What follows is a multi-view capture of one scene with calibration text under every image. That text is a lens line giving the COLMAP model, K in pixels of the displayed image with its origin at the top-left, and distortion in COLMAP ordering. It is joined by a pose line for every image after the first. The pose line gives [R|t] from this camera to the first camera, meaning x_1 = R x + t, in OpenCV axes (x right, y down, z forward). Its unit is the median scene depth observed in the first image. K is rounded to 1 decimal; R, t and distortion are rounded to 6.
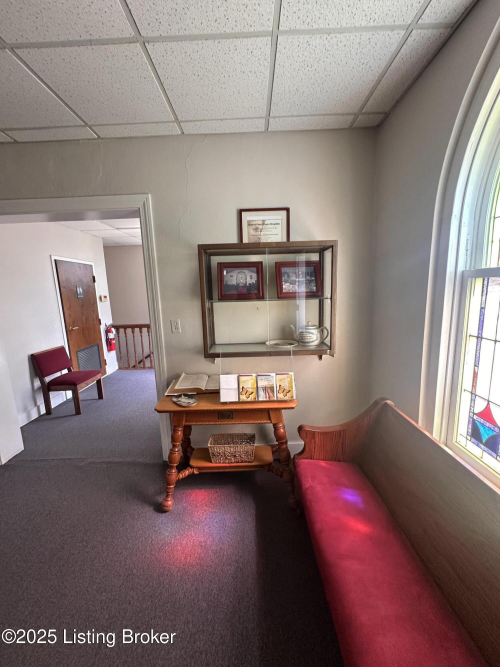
lens RADIAL K [[267.3, 0, 250.0], [0, 267.3, 333.5], [0, 0, 1]] dist [-0.012793, 0.000039]
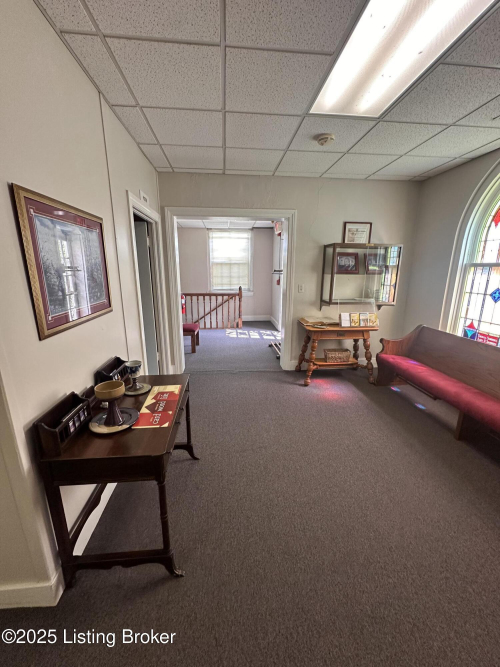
lens RADIAL K [[267.3, 0, 250.0], [0, 267.3, 333.5], [0, 0, 1]] dist [-0.012793, 0.000039]
pose [[0.995019, 0.015219, 0.098518, -0.863213], [-0.022323, 0.997197, 0.071419, 0.165071], [-0.097155, -0.073263, 0.992569, -0.771290]]
